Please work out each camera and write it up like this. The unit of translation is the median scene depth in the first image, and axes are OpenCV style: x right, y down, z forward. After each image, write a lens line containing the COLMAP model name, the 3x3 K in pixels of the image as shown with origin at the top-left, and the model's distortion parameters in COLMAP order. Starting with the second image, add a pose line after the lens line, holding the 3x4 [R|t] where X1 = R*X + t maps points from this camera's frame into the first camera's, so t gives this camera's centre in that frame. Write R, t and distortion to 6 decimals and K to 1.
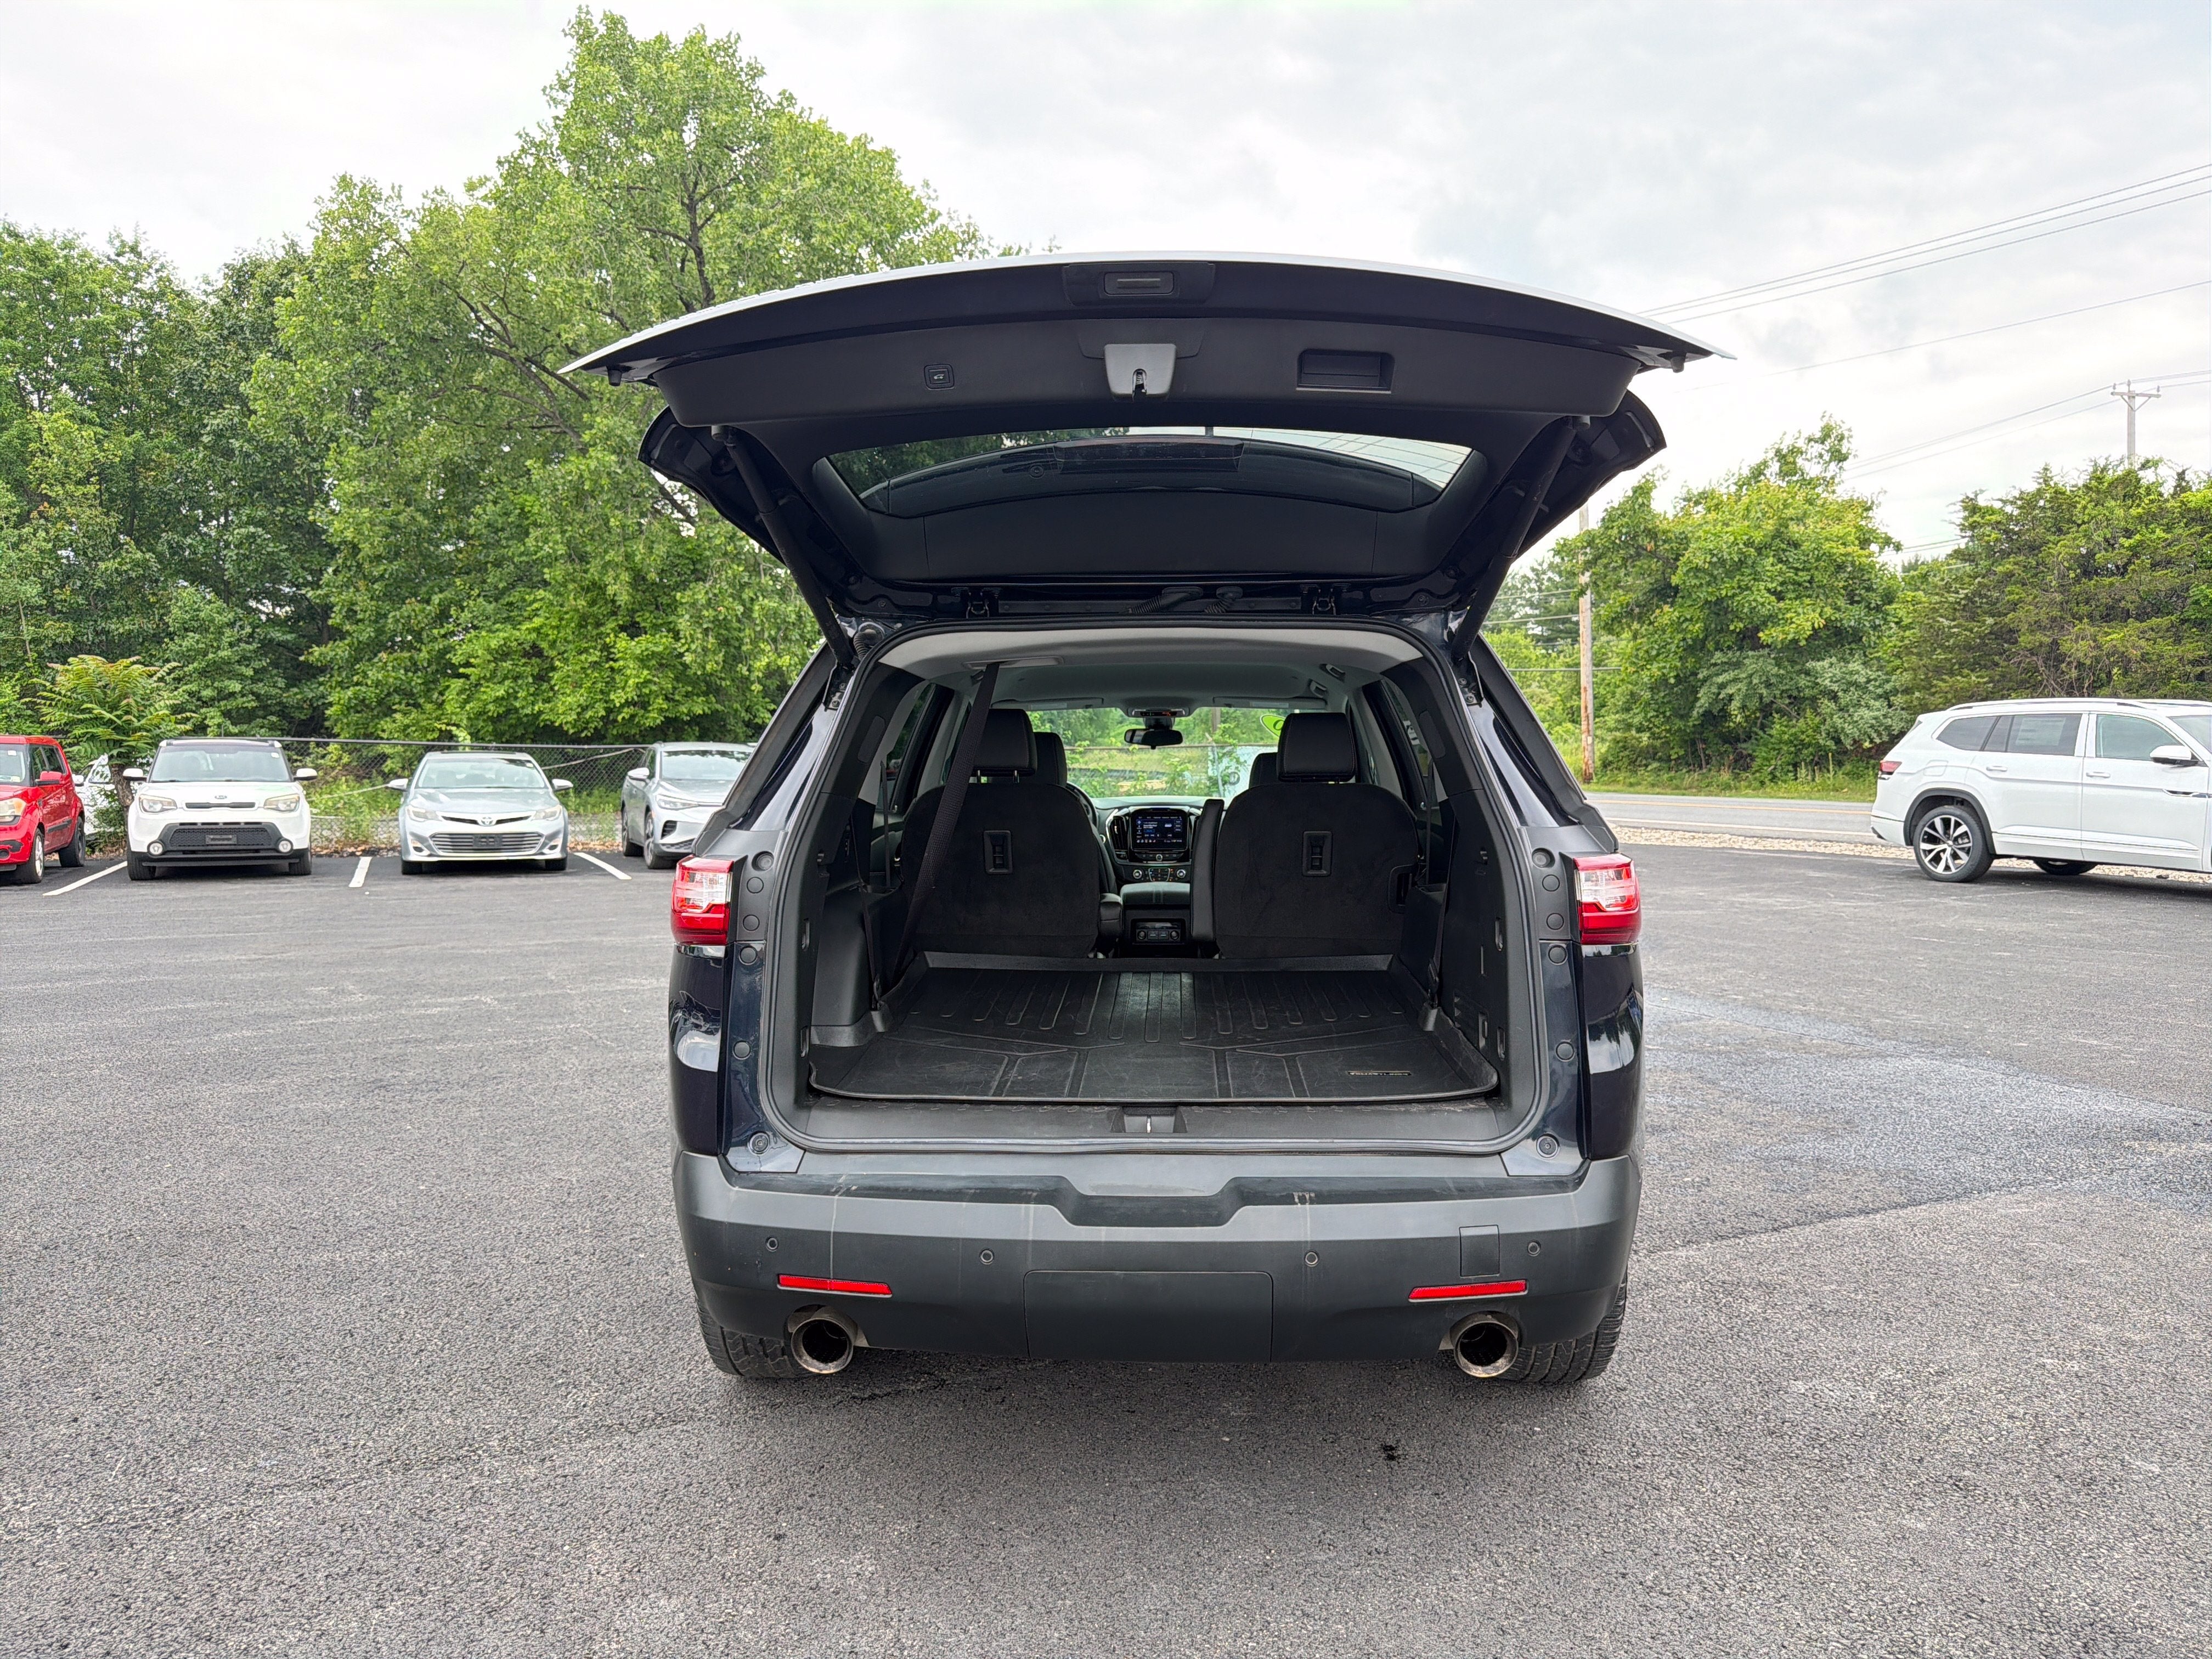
lens RADIAL K [[1588.5, 0, 1084.6], [0, 1588.5, 824.7], [0, 0, 1]] dist [0.003962, -0.006257]
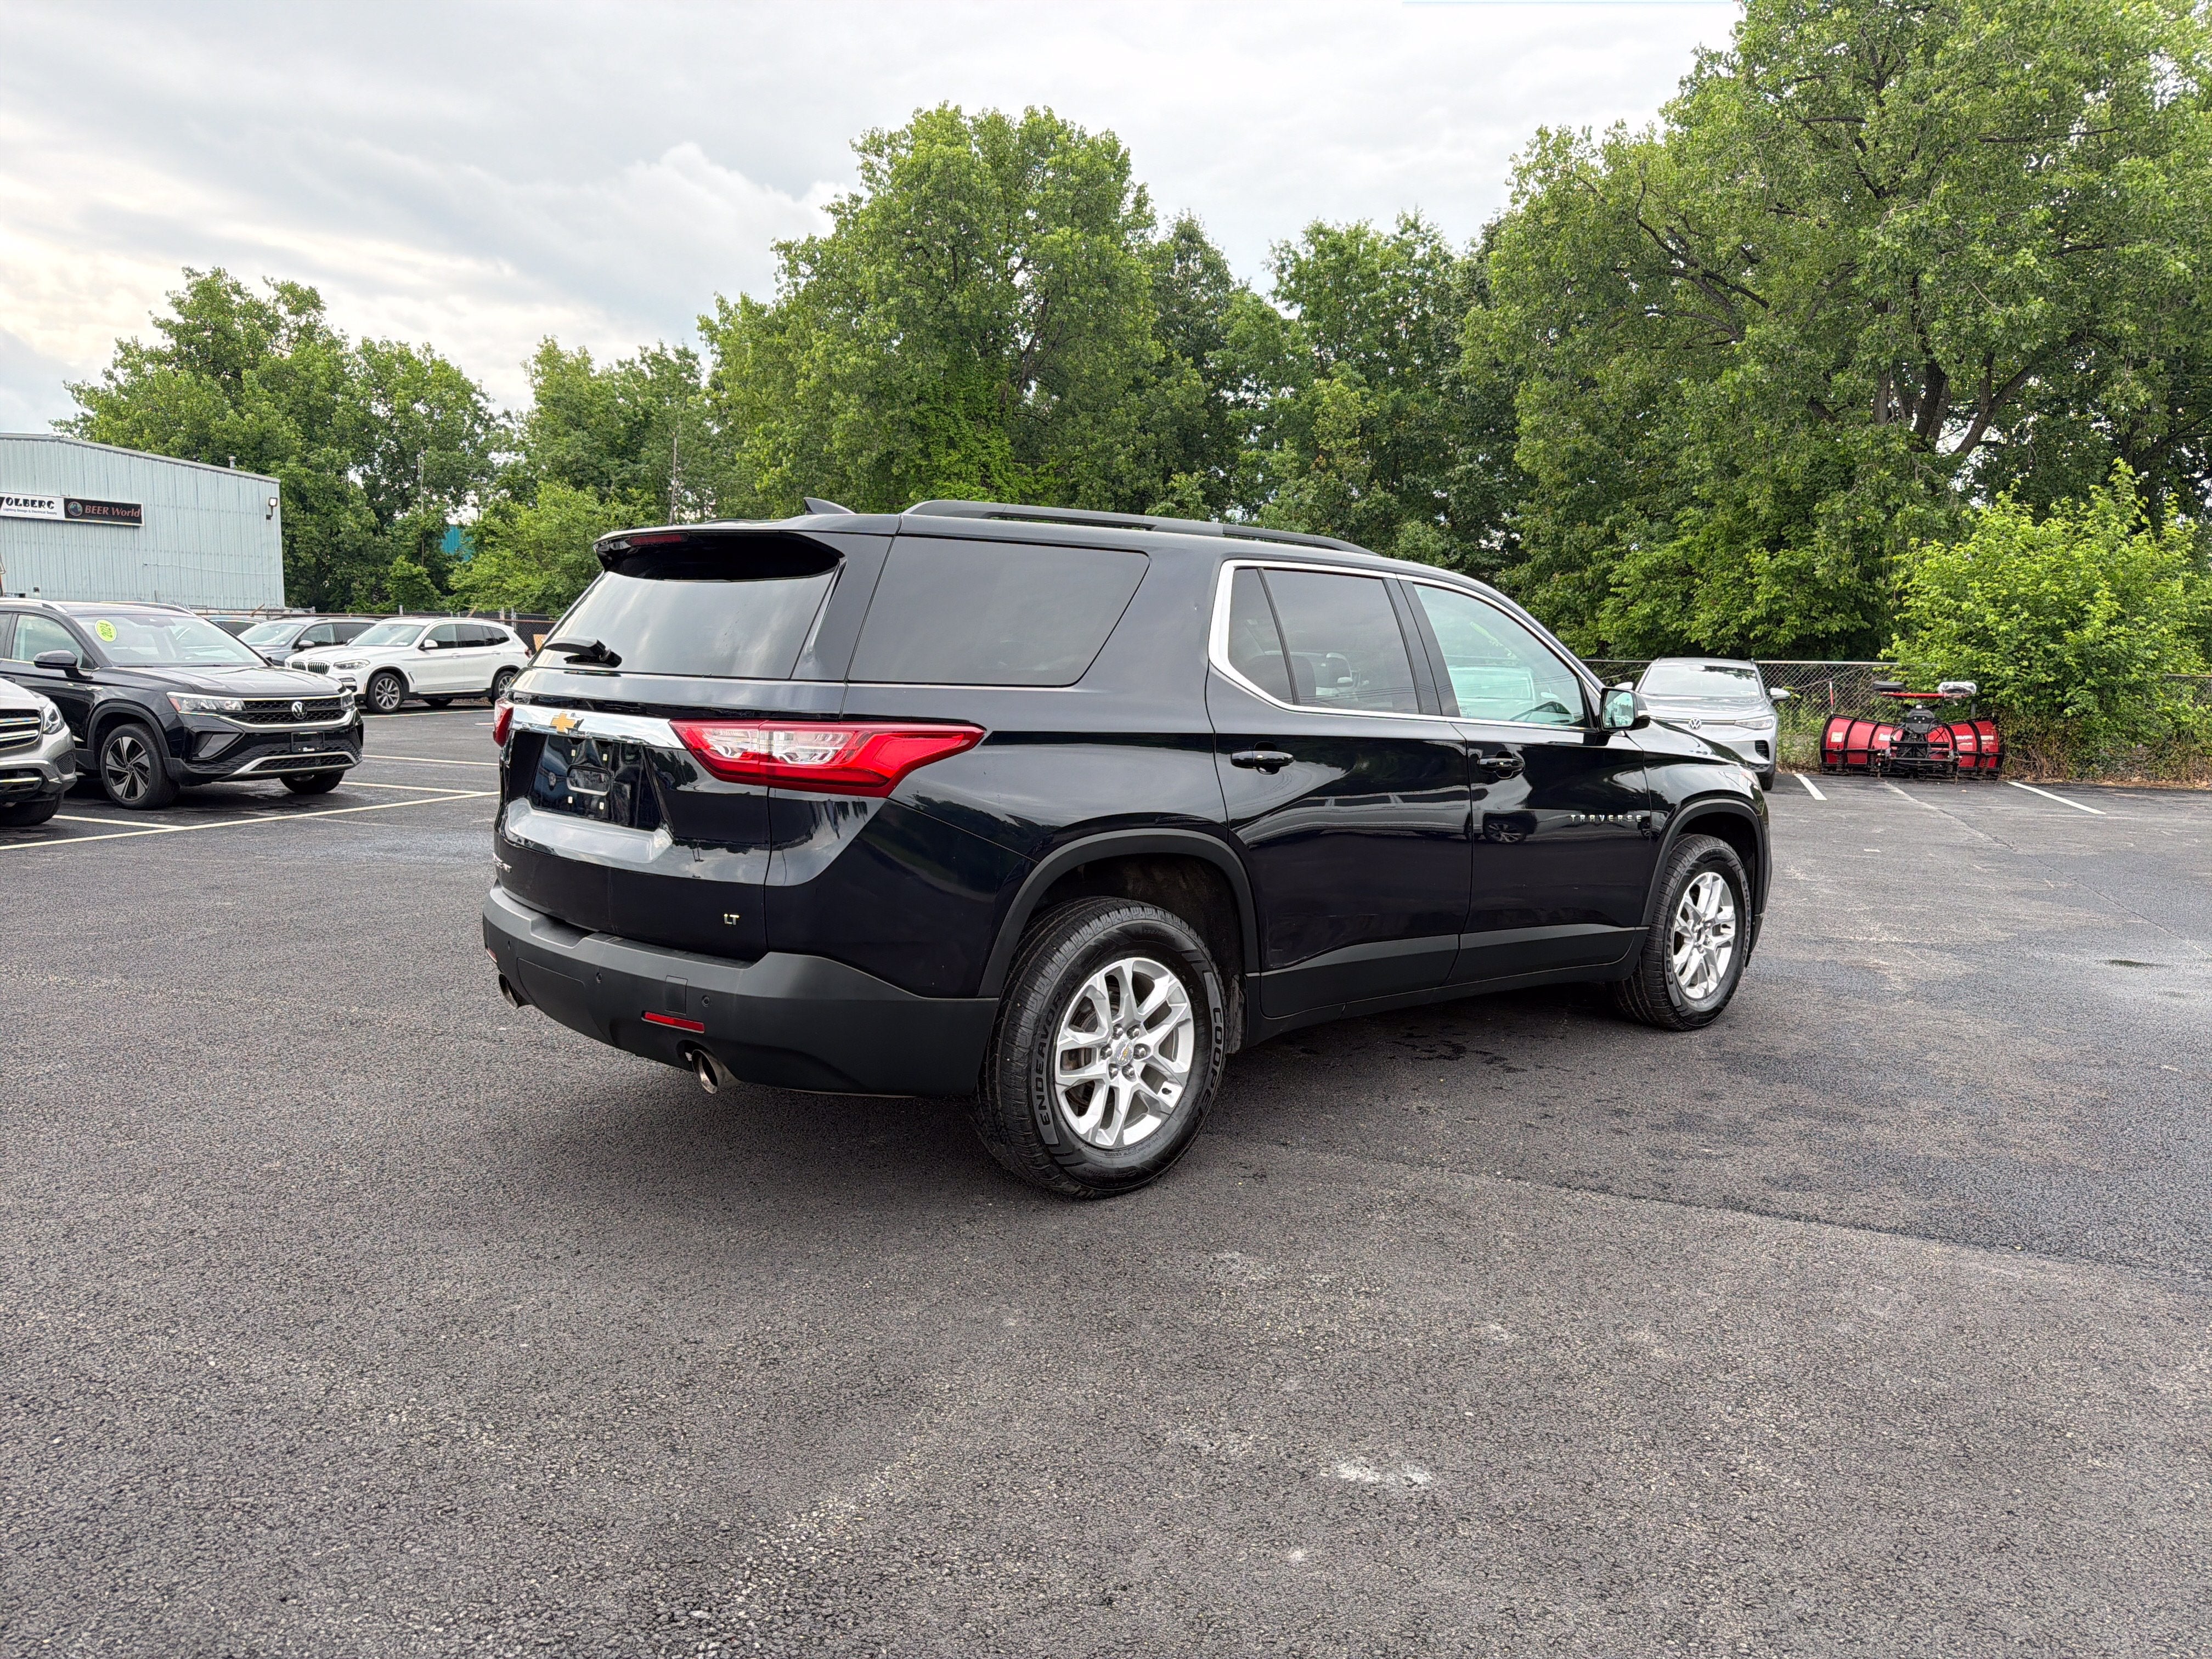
lens RADIAL K [[1600.6, 0, 1117.7], [0, 1600.6, 825.3], [0, 0, 1]] dist [-0.029934, 0.007535]
pose [[0.720946, 0.081458, -0.688187, 0.105505], [-0.046665, 0.996520, 0.069068, 0.000019], [0.691418, -0.017681, 0.722239, 0.017404]]
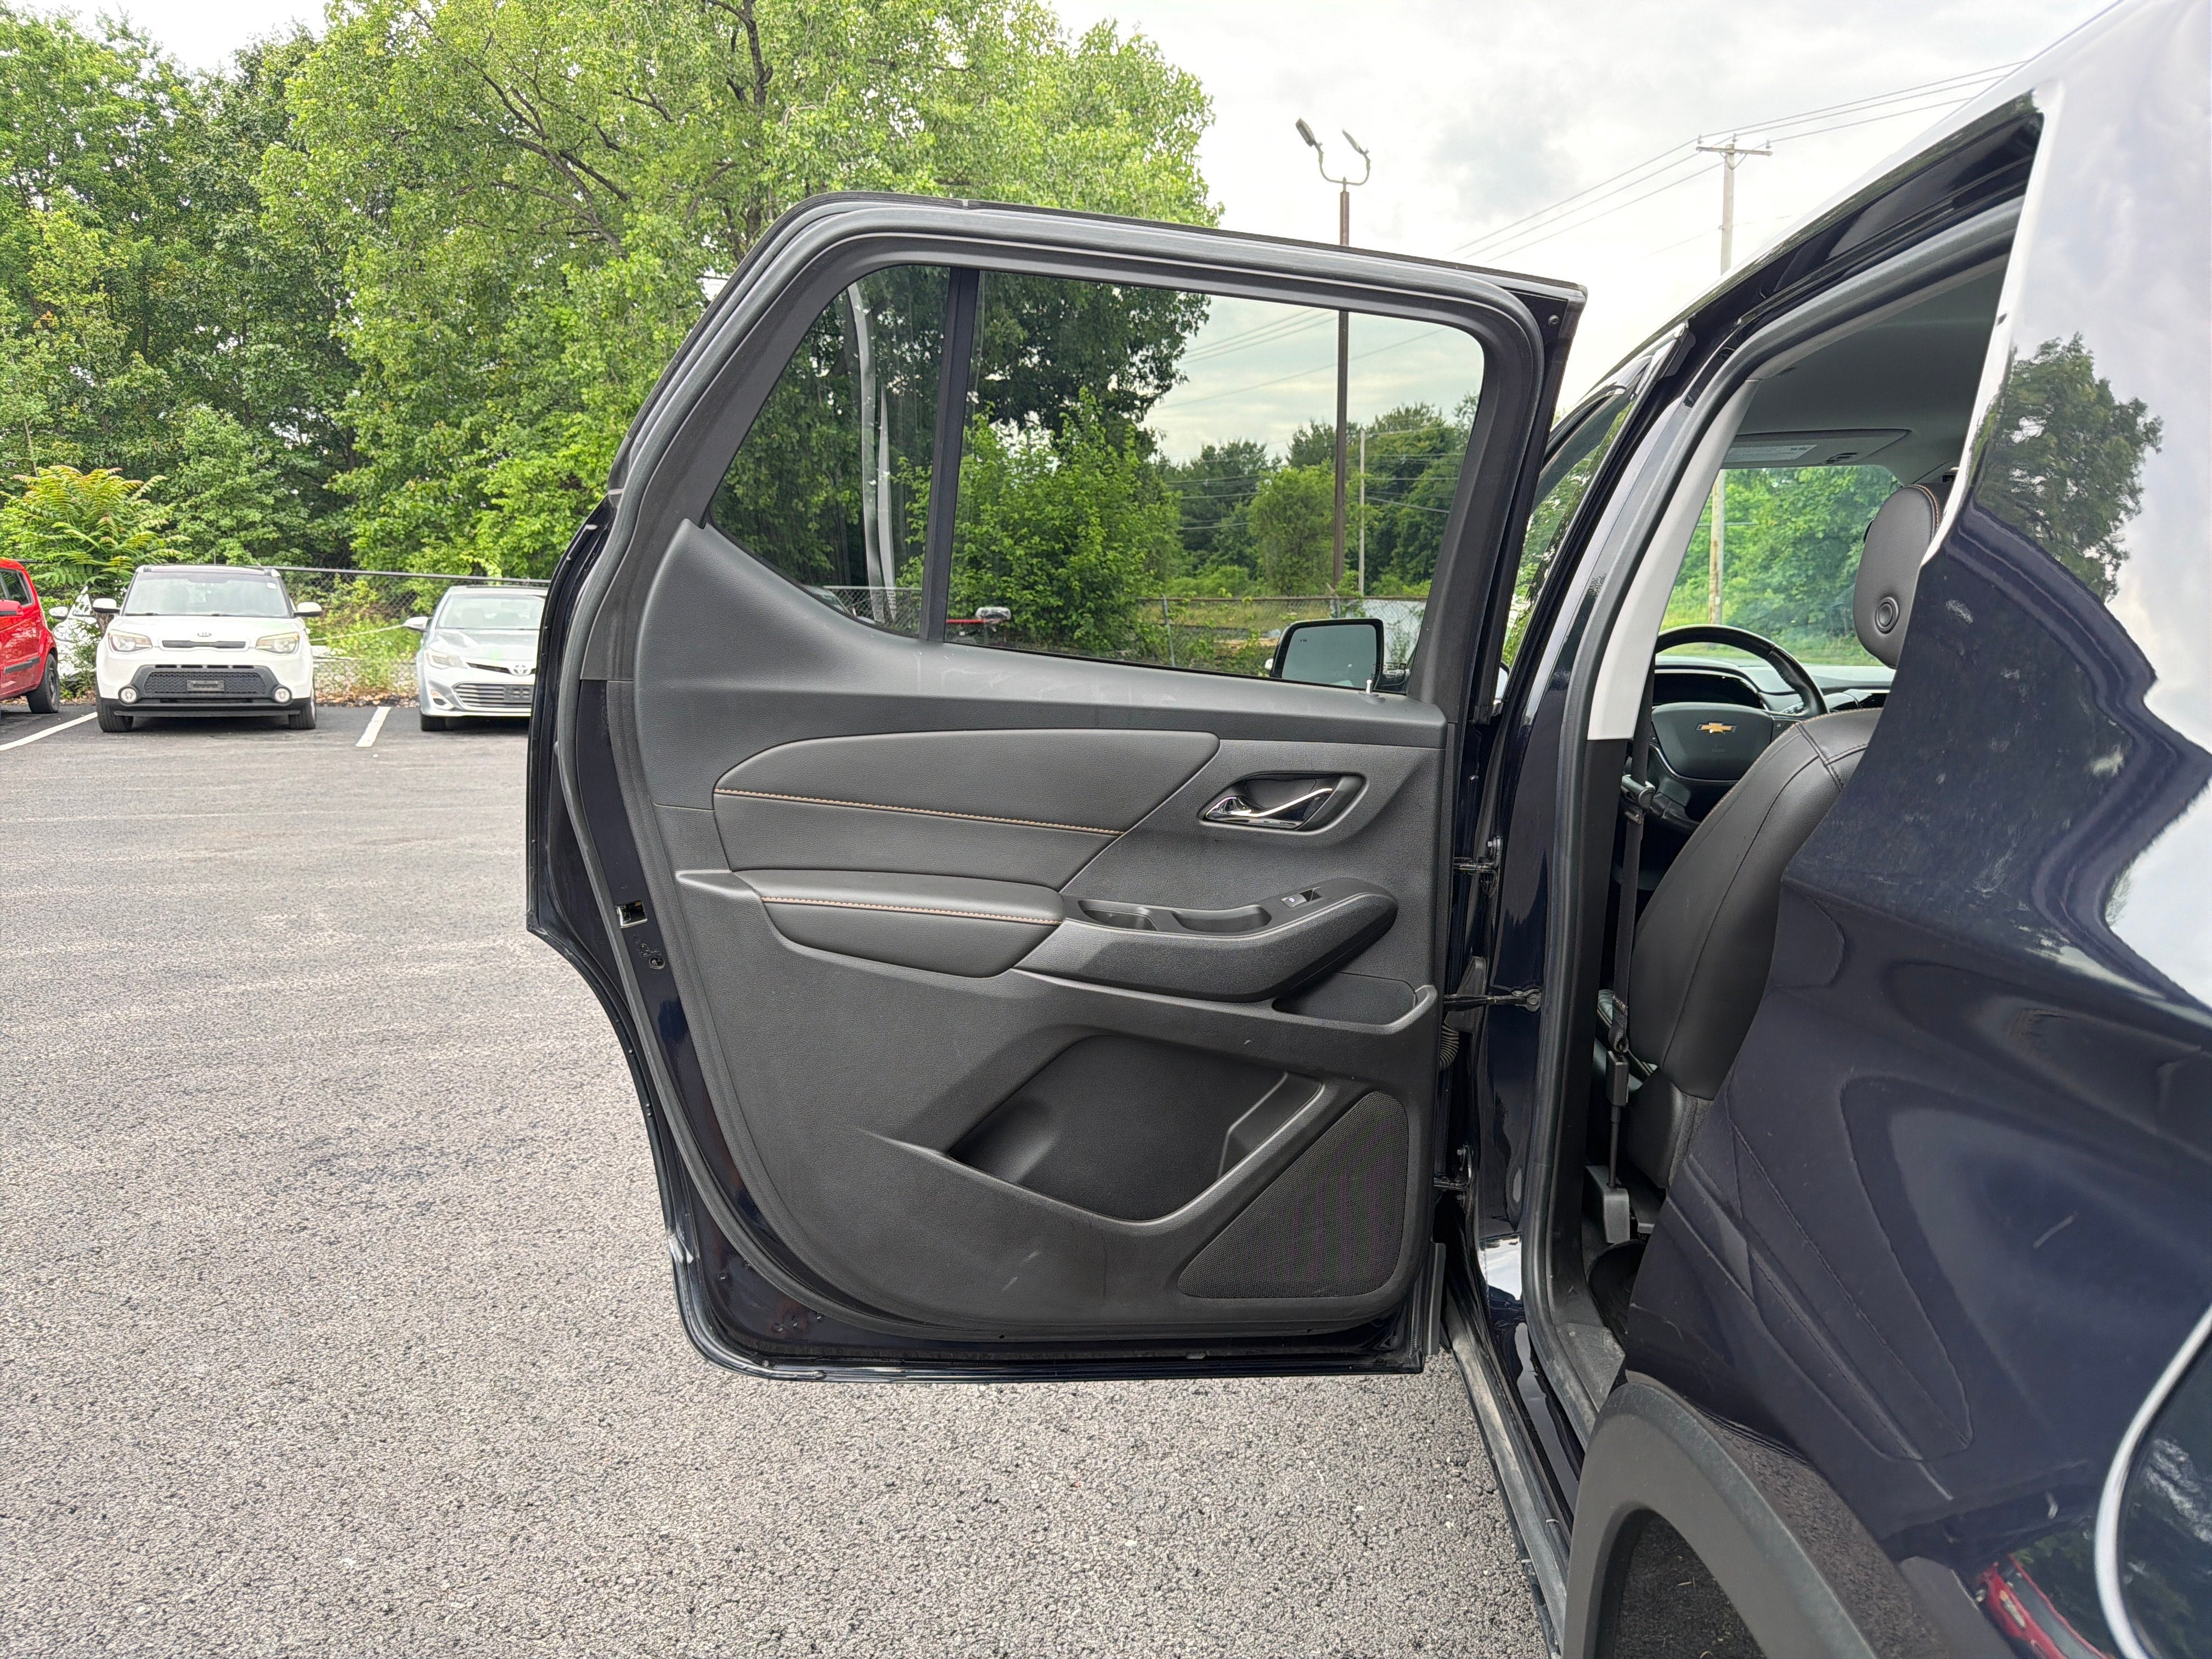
lens RADIAL K [[1606.1, 0, 1058.8], [0, 1606.1, 821.2], [0, 0, 1]] dist [0.002498, 0.007271]
pose [[0.999002, 0.022733, -0.038443, -0.026297], [-0.019251, 0.995878, 0.088640, -0.001411], [0.040299, -0.087811, 0.995322, 0.073115]]
